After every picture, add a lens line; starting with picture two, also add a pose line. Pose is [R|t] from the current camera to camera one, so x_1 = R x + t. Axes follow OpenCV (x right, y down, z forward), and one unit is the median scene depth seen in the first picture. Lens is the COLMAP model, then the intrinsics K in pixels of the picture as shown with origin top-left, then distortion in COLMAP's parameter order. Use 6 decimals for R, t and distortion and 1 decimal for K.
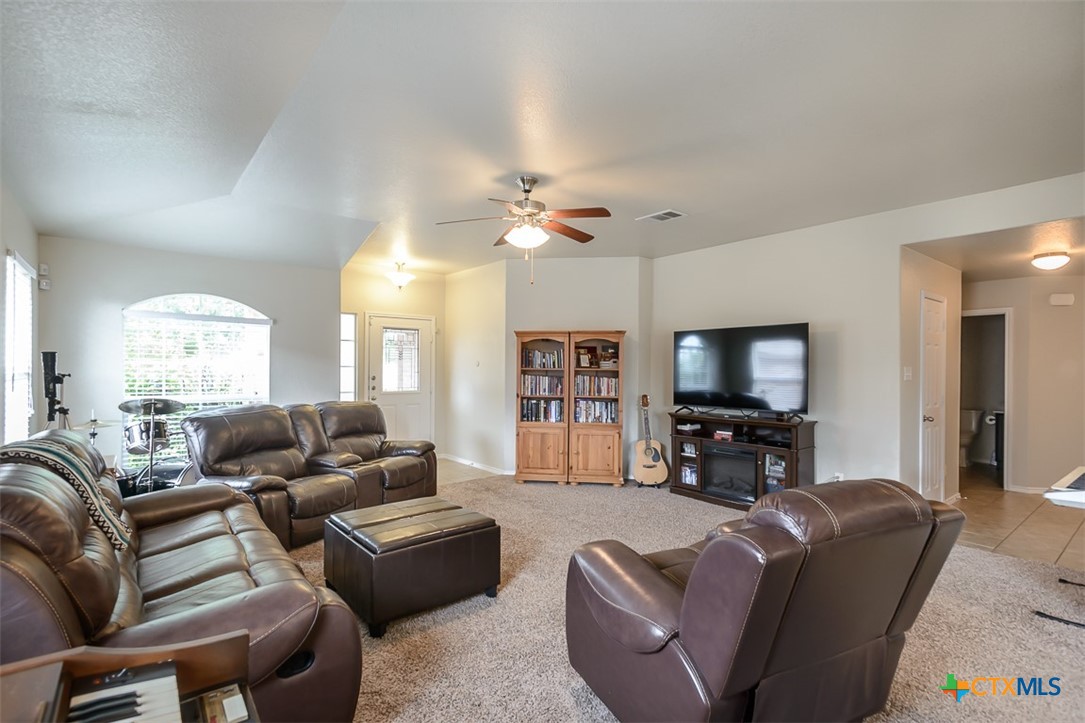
lens RADIAL K [[508.9, 0, 543.8], [0, 508.9, 369.3], [0, 0, 1]] dist [0.018526, -0.004263]
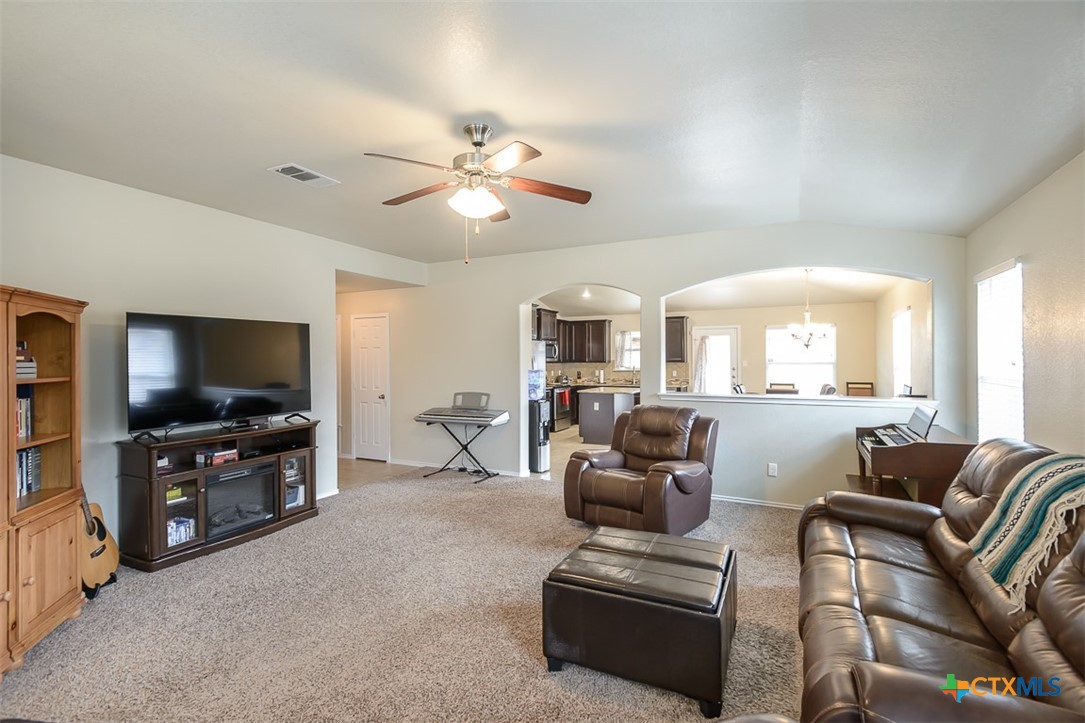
lens RADIAL K [[508.9, 0, 553.6], [0, 508.9, 362.7], [0, 0, 1]] dist [0.018526, -0.004263]
pose [[-0.432096, -0.019242, 0.901622, -0.509759], [-0.003710, 0.999802, 0.019559, -0.026653], [-0.901820, 0.005106, -0.432082, 0.811682]]
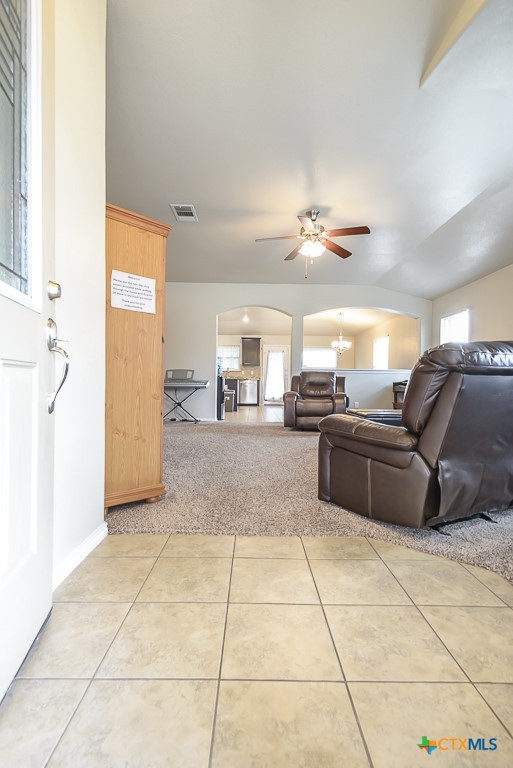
lens RADIAL K [[360.2, 0, 265.3], [0, 360.2, 388.6], [0, 0, 1]] dist [0.018526, -0.004263]
pose [[-0.794167, -0.034736, 0.606706, -0.396767], [-0.024129, 0.999380, 0.025633, 0.090002], [-0.607220, 0.005718, -0.794513, 1.297573]]
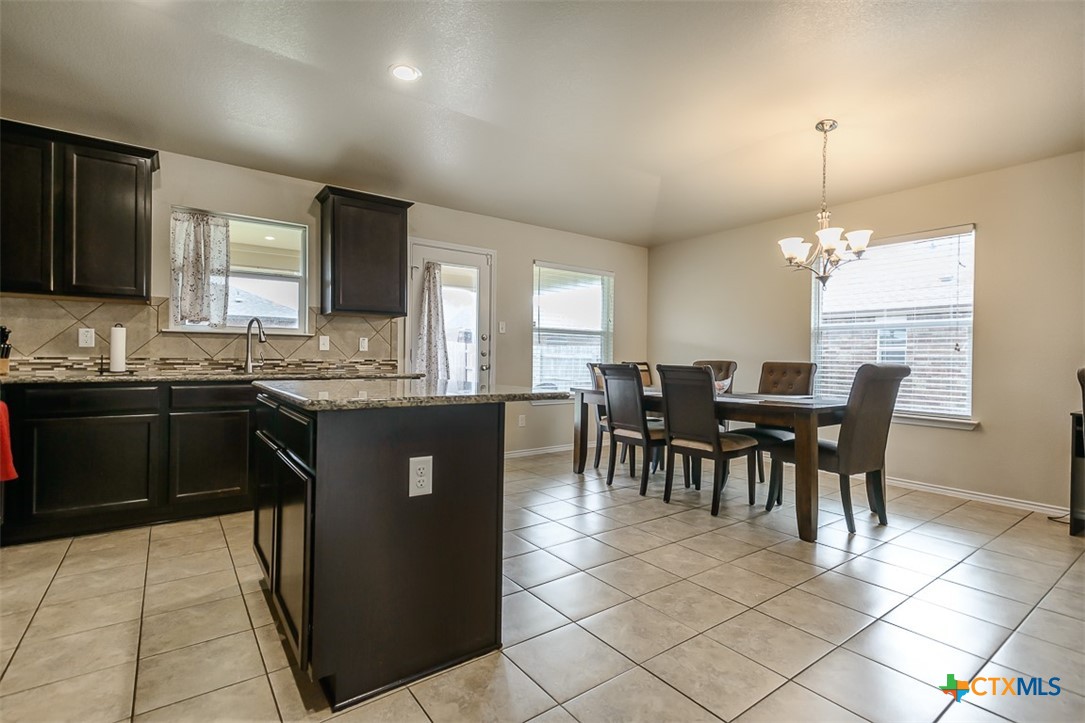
lens RADIAL K [[508.9, 0, 547.6], [0, 508.9, 358.0], [0, 0, 1]] dist [0.018526, -0.004263]
pose [[-0.998236, -0.026545, 0.053107, 0.713602], [-0.026753, 0.999637, -0.003211, 0.065796], [-0.053002, -0.004627, -0.998584, 0.323750]]
